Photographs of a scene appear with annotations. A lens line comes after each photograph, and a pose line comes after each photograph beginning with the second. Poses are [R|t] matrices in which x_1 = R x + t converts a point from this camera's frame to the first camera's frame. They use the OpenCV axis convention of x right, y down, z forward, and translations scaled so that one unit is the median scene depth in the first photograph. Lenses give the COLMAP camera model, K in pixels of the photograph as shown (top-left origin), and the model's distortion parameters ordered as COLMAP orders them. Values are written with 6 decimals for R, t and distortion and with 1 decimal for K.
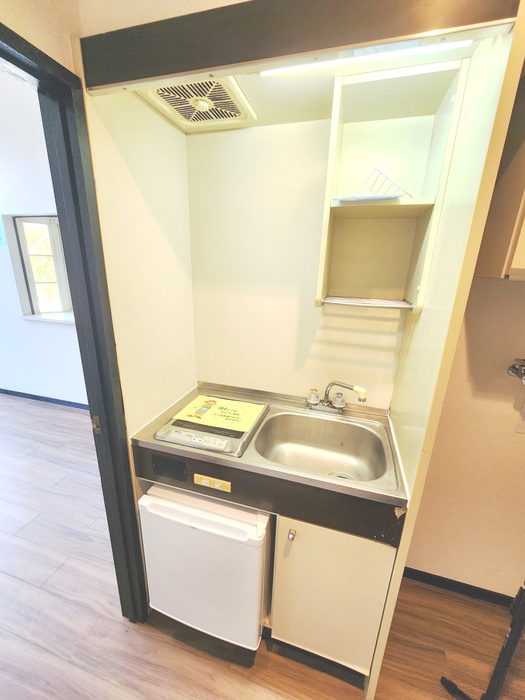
lens RADIAL K [[285.8, 0, 257.1], [0, 285.8, 348.3], [0, 0, 1]] dist [0.001676, 0.000556]
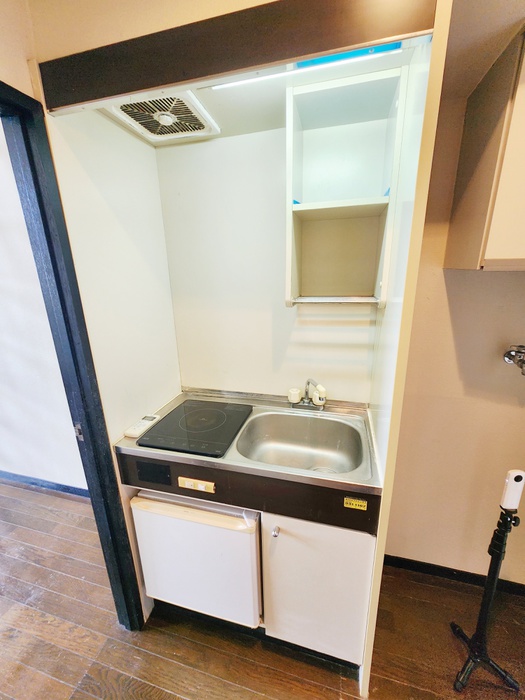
lens RADIAL K [[285.8, 0, 265.9], [0, 285.8, 348.7], [0, 0, 1]] dist [0.001676, 0.000556]
pose [[0.998216, -0.058483, 0.012008, 0.108351], [0.058639, 0.998193, -0.013130, 0.013712], [-0.011218, 0.013810, 0.999842, -0.029904]]
